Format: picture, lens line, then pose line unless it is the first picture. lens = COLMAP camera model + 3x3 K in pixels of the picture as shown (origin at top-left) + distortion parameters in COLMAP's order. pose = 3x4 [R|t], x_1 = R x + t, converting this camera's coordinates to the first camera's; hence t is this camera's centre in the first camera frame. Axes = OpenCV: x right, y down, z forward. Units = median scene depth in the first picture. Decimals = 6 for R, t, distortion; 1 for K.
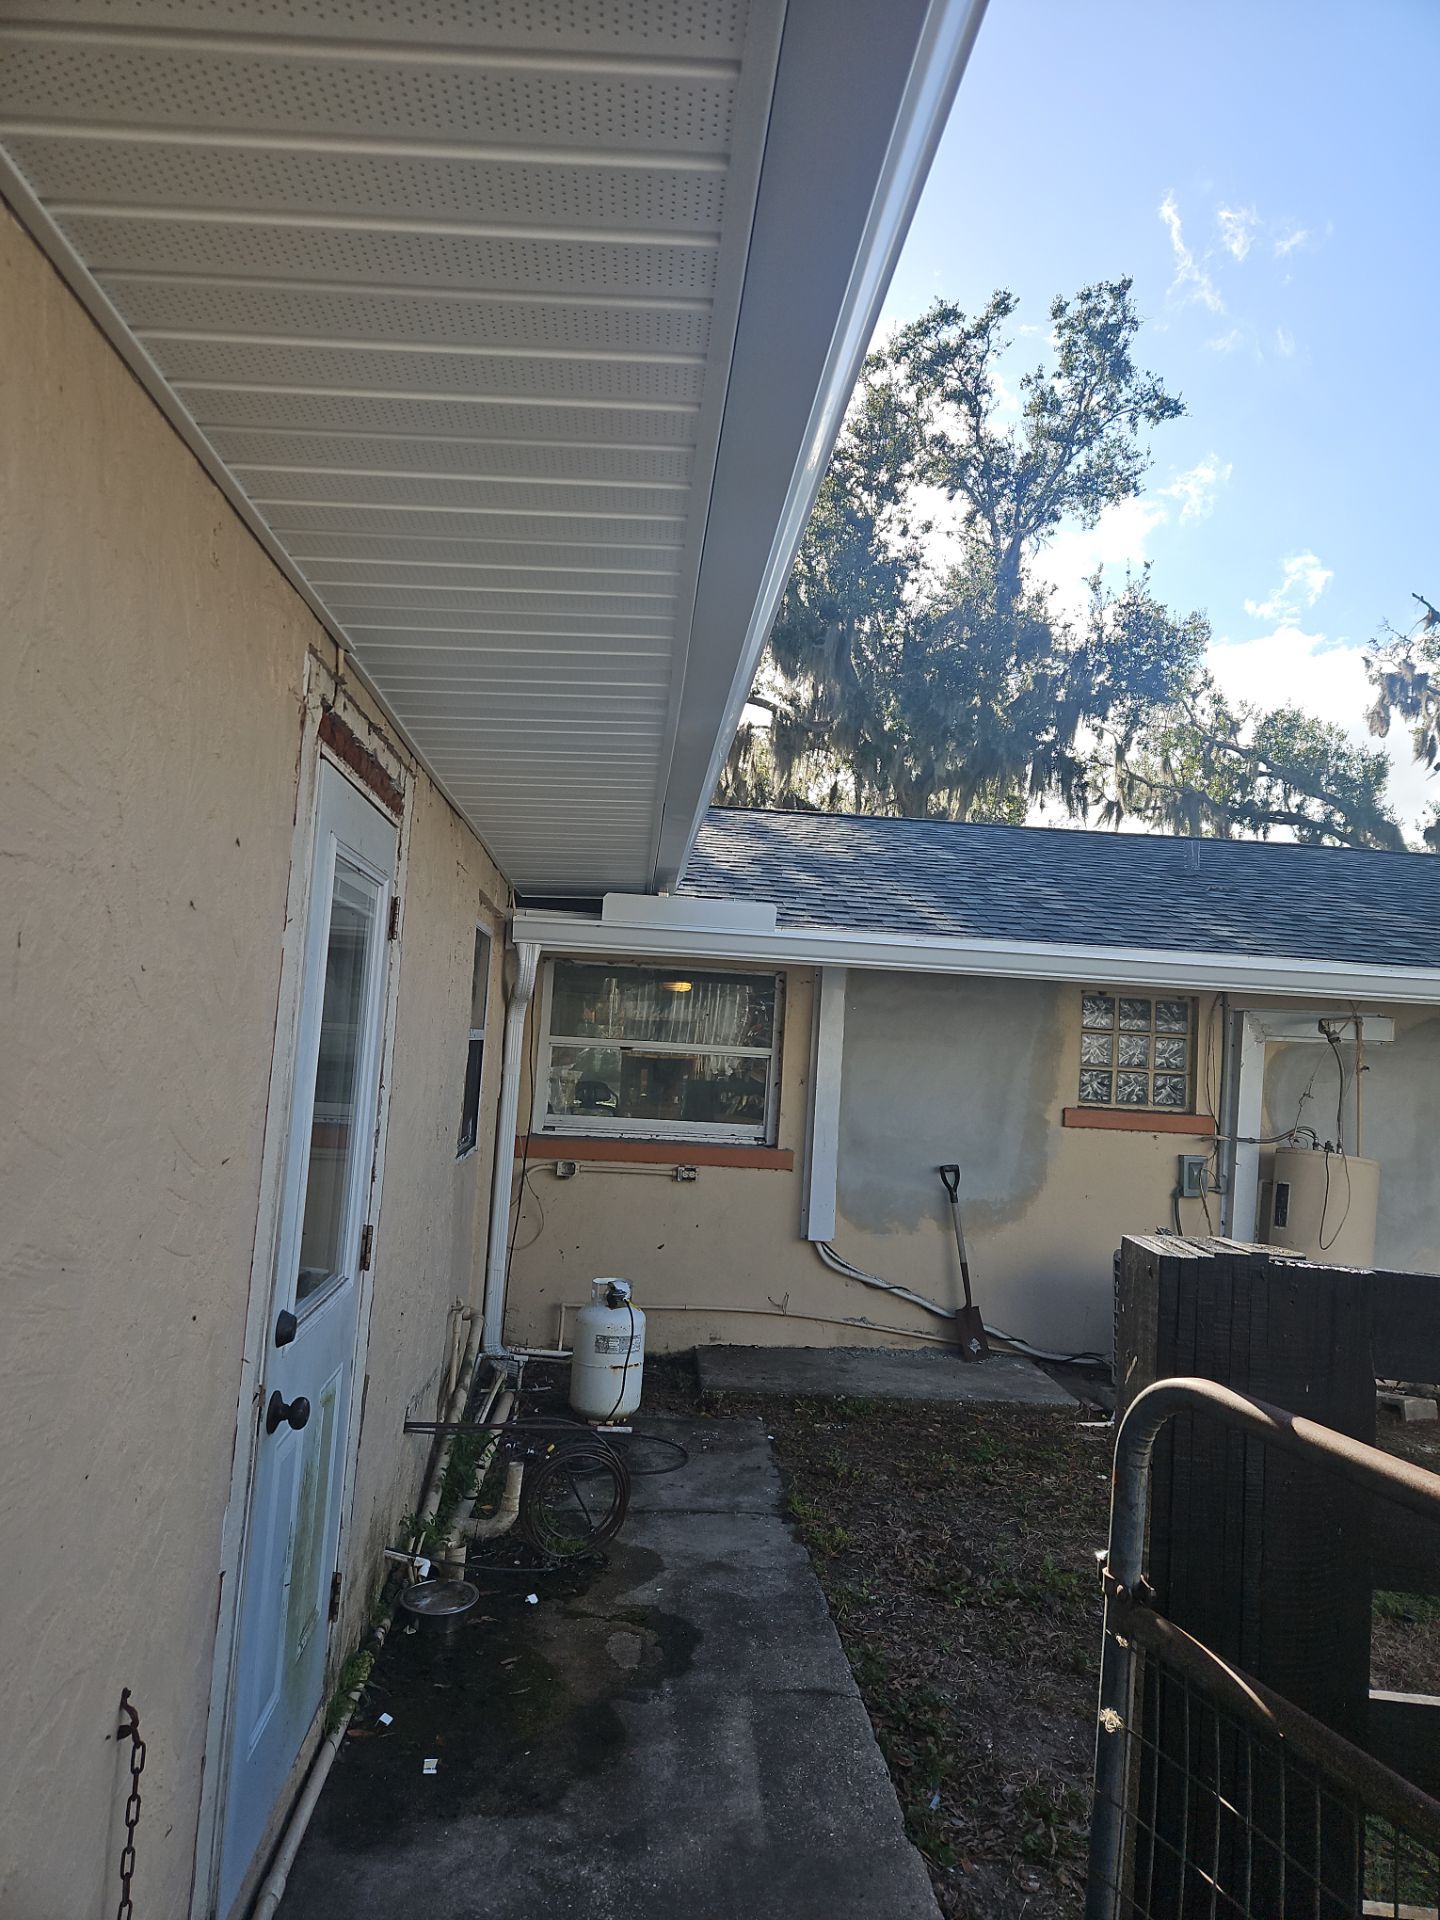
lens RADIAL K [[1314.7, 0, 718.5], [0, 1314.7, 966.9], [0, 0, 1]] dist [0.068387, -0.006772]
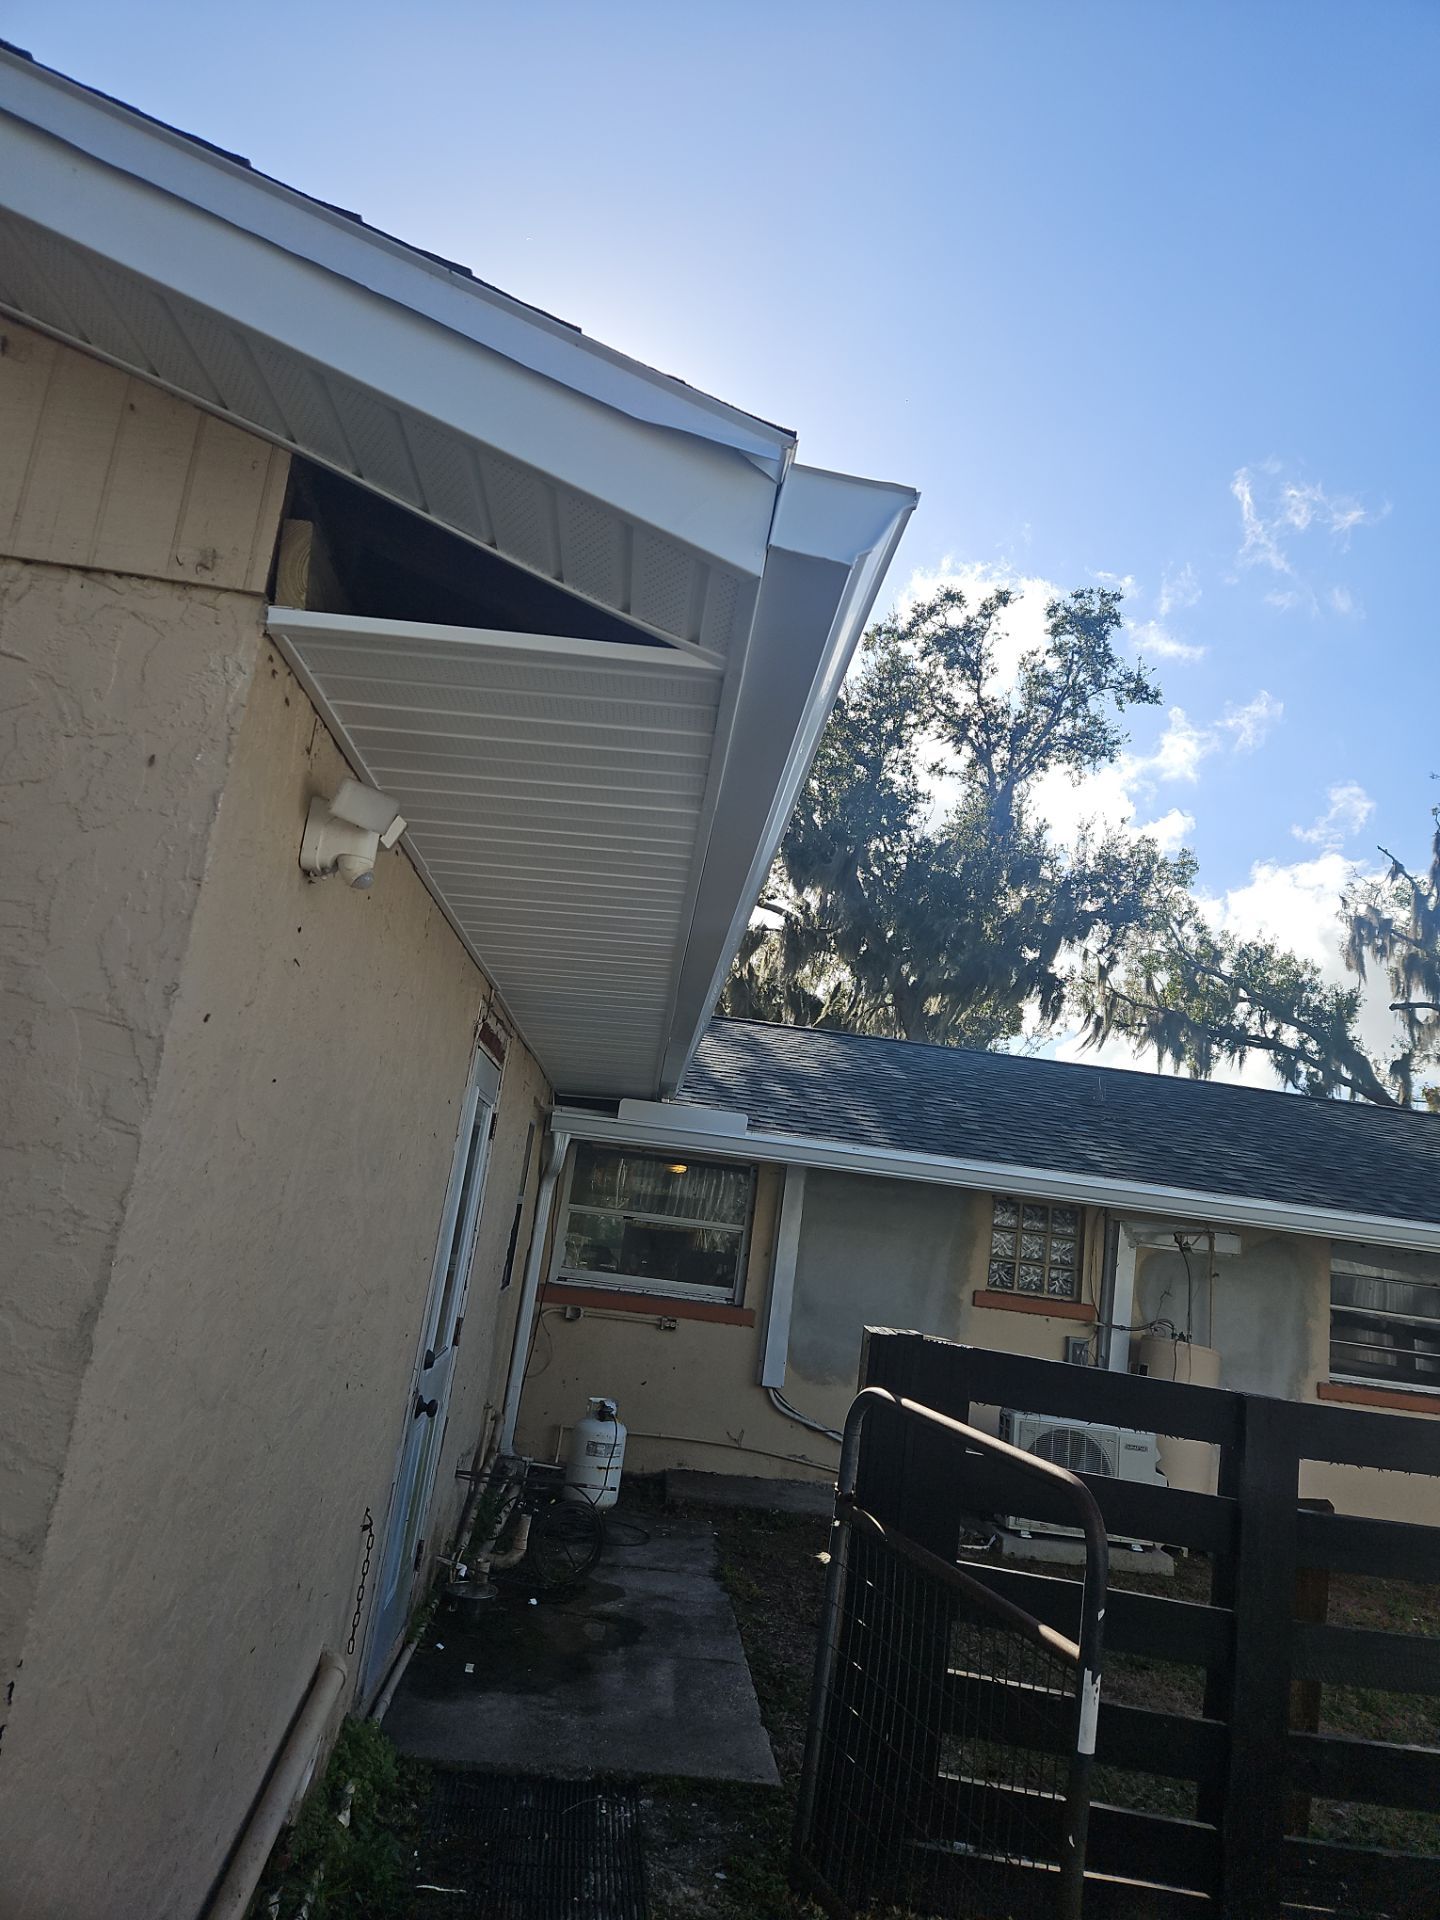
lens RADIAL K [[1316.0, 0, 736.2], [0, 1316.0, 936.0], [0, 0, 1]] dist [0.076924, -0.001696]
pose [[0.997917, 0.064283, -0.005447, 0.023212], [-0.064352, 0.985886, -0.154554, -0.015769], [-0.004565, 0.154582, 0.987969, -0.303173]]
